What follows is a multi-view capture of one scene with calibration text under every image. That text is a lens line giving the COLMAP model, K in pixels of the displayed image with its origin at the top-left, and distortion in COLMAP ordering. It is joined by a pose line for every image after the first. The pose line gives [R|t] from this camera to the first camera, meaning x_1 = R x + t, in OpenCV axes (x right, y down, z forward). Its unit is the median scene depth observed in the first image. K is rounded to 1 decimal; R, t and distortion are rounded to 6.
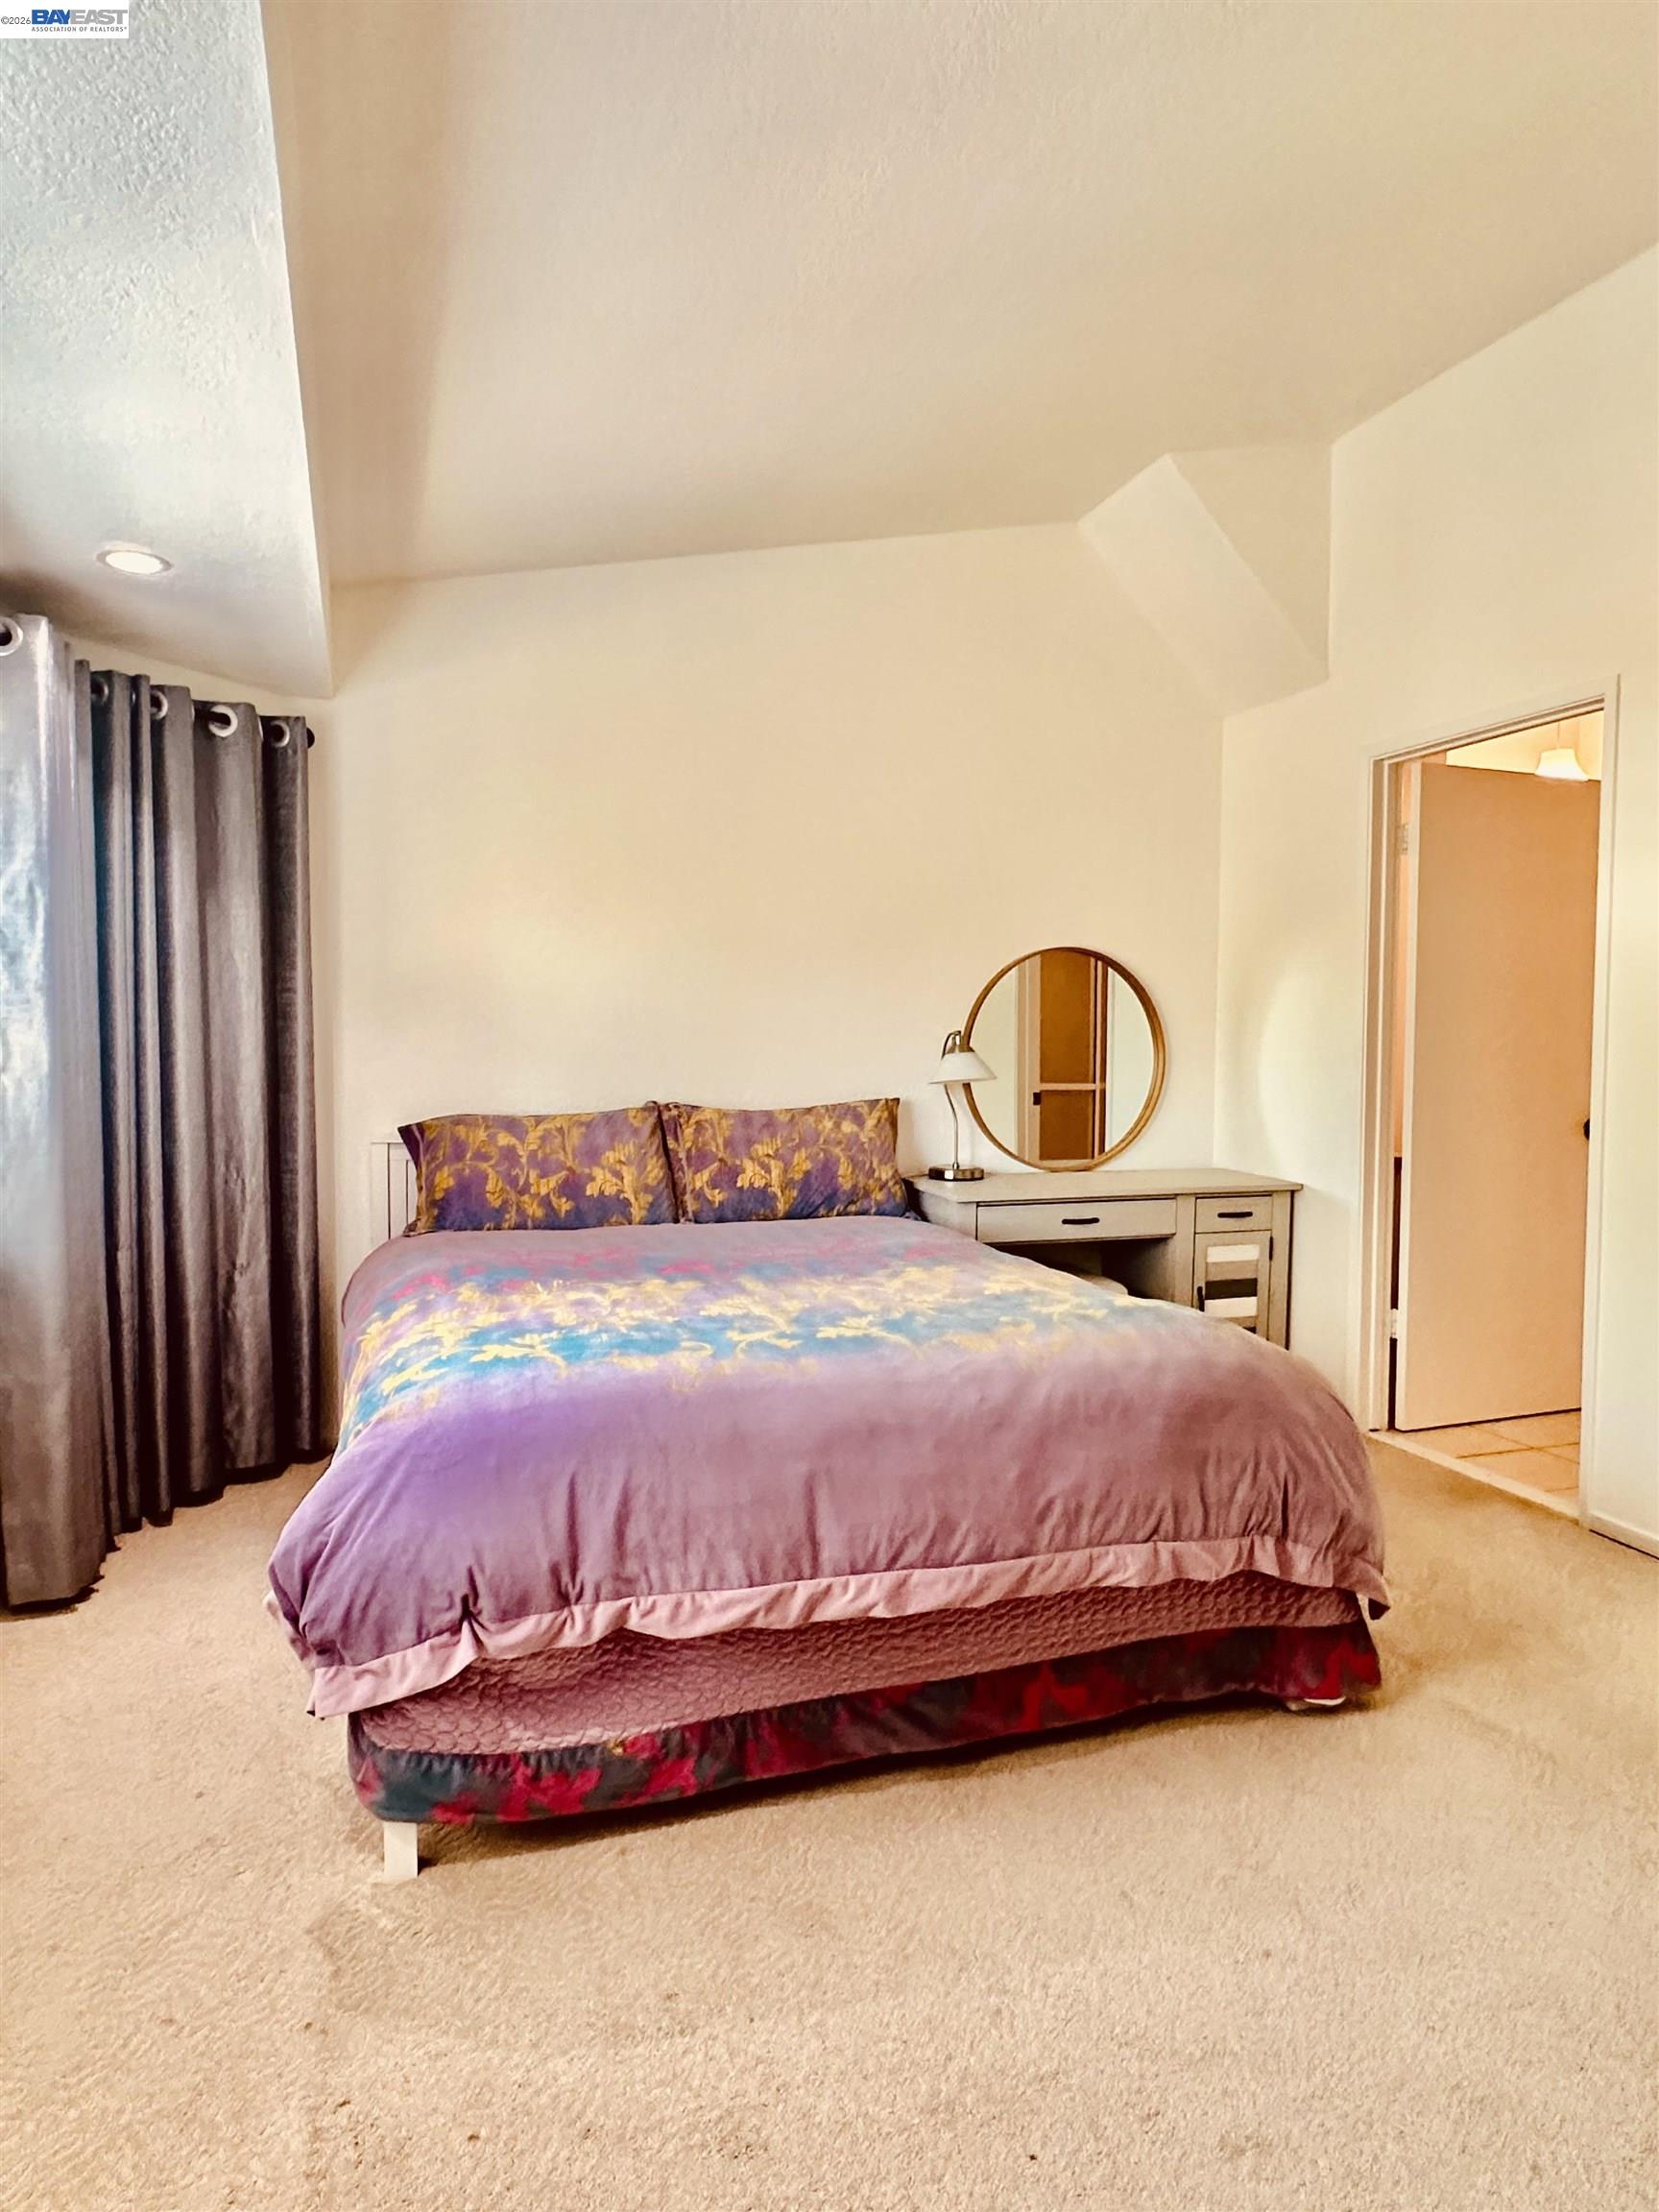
lens RADIAL K [[1372.9, 0, 835.4], [0, 1372.9, 1102.1], [0, 0, 1]] dist [-0.007896, -0.001319]
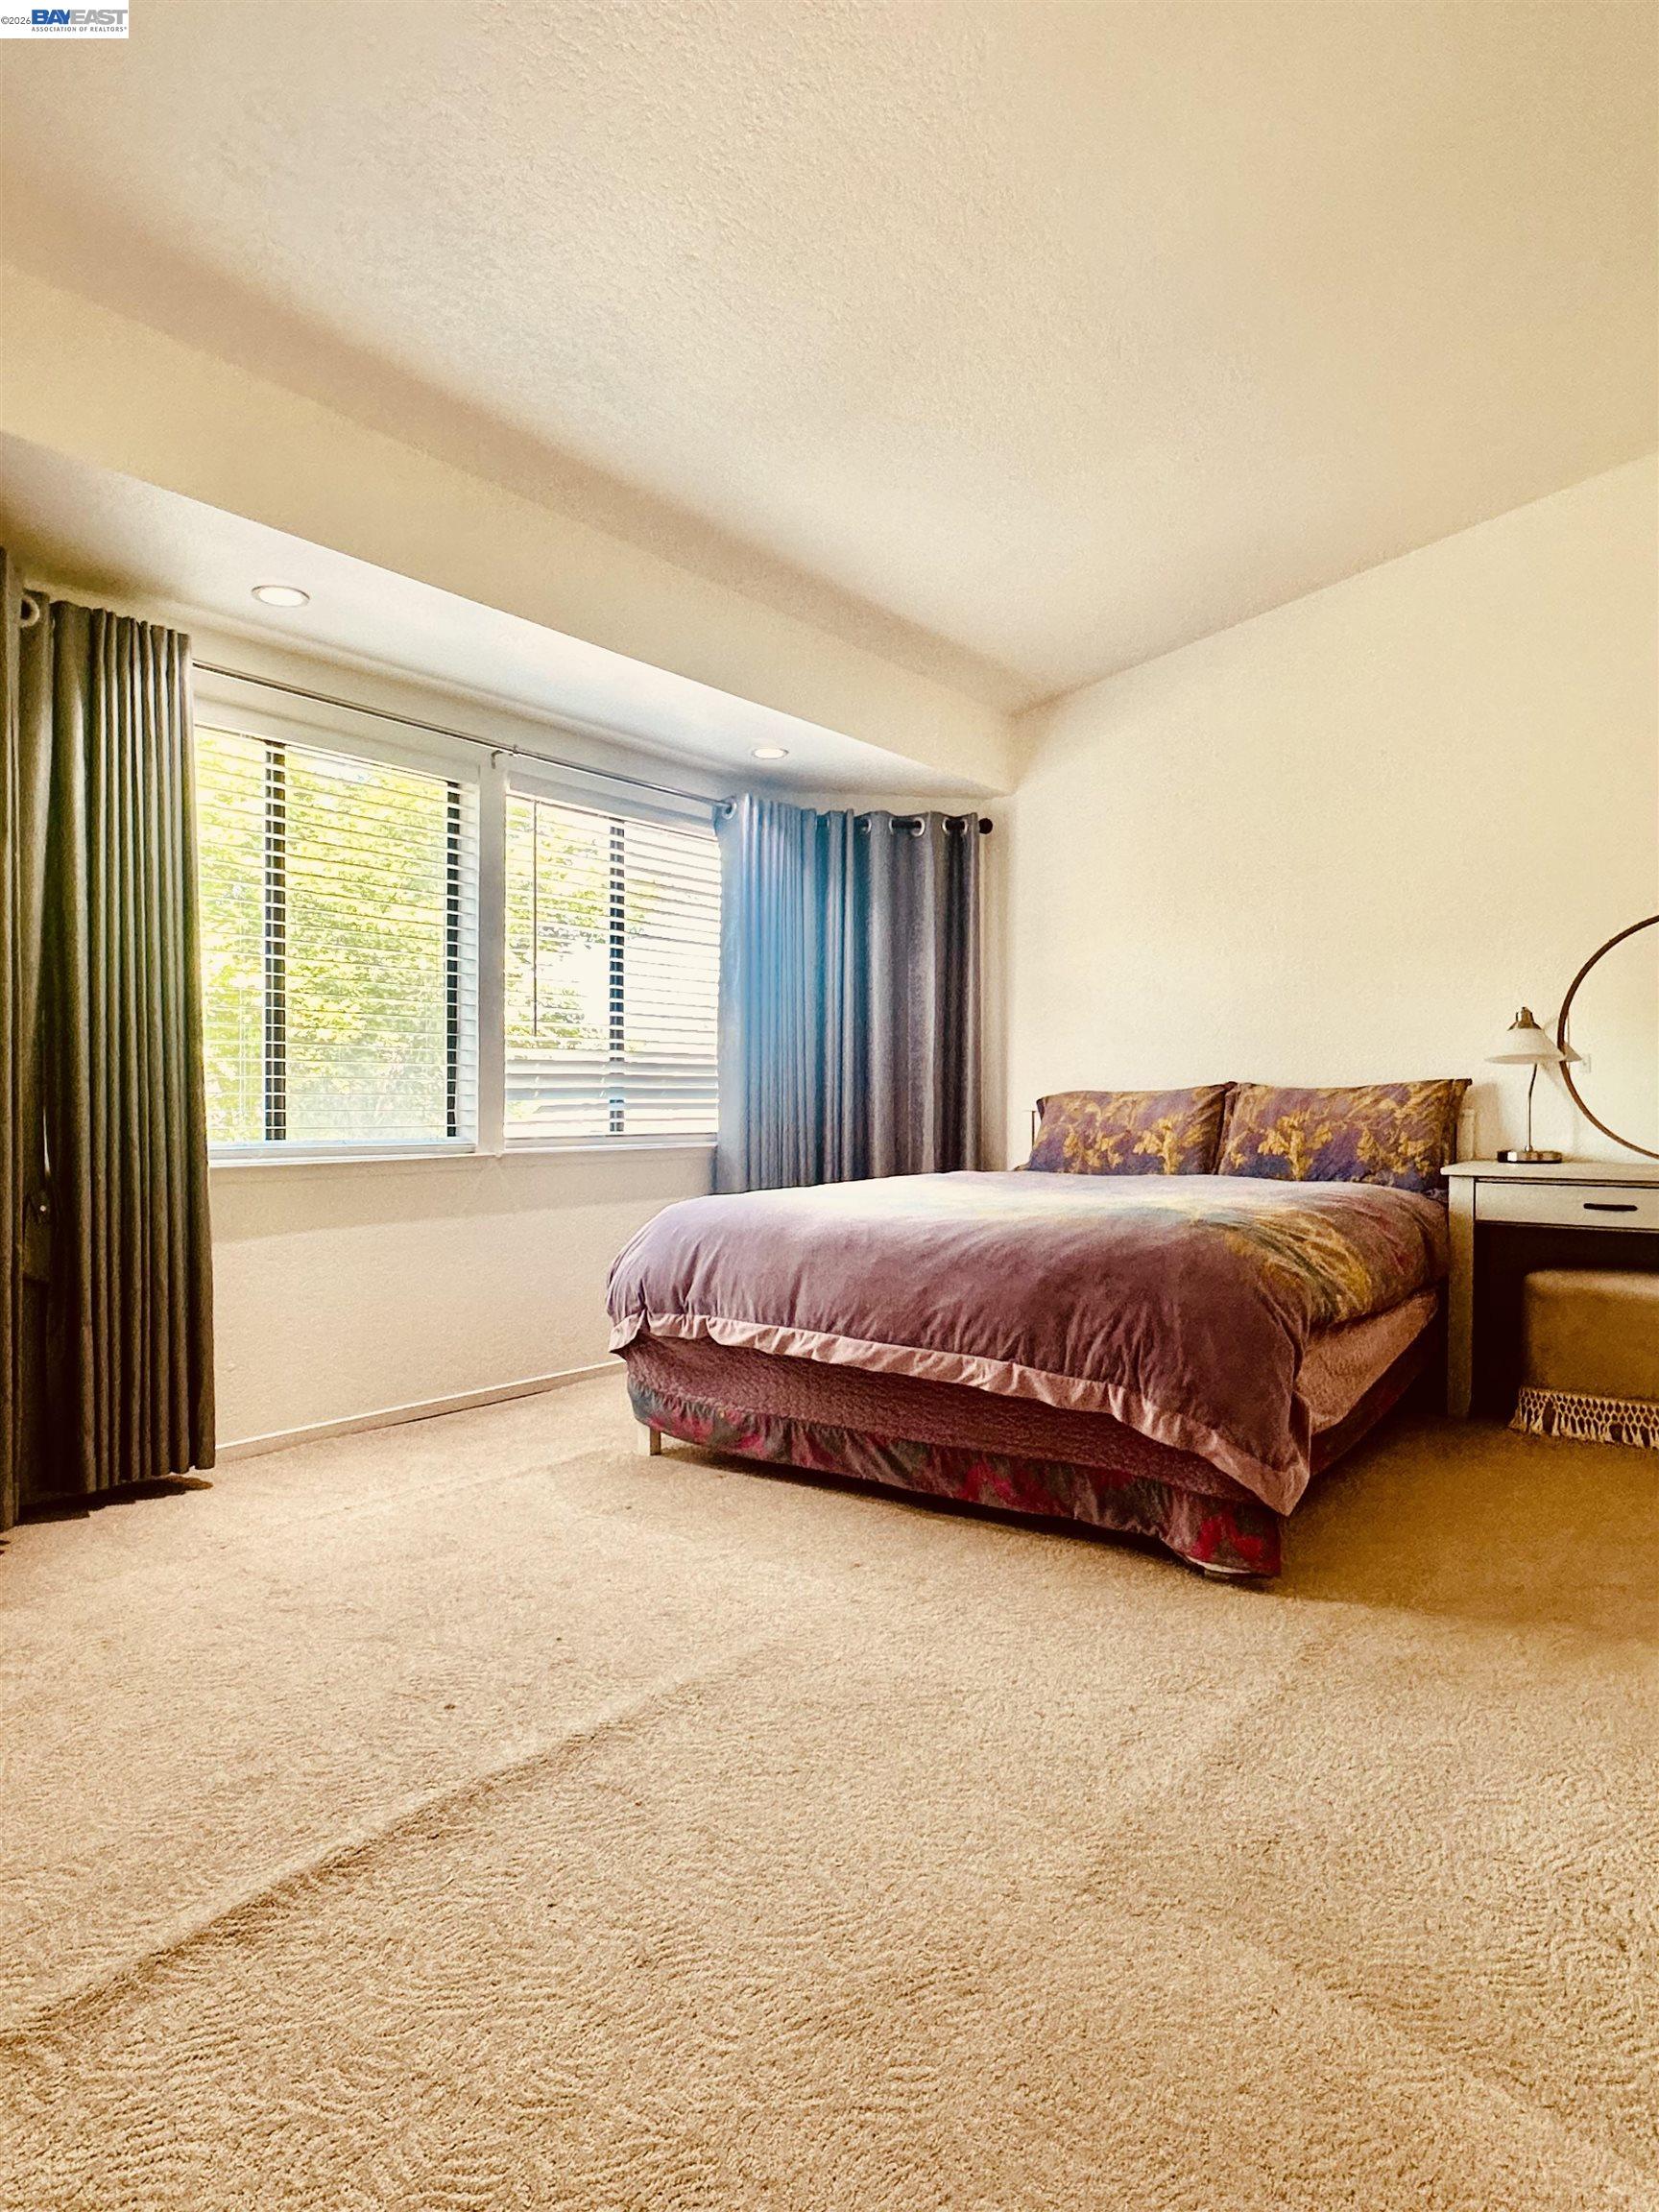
lens RADIAL K [[1372.9, 0, 836.1], [0, 1372.9, 1110.6], [0, 0, 1]] dist [-0.007896, -0.001319]
pose [[0.562753, 0.000251, -0.826625, 1.216542], [-0.038990, 0.998895, -0.026241, 0.128211], [0.825705, 0.046997, 0.562141, 0.137866]]
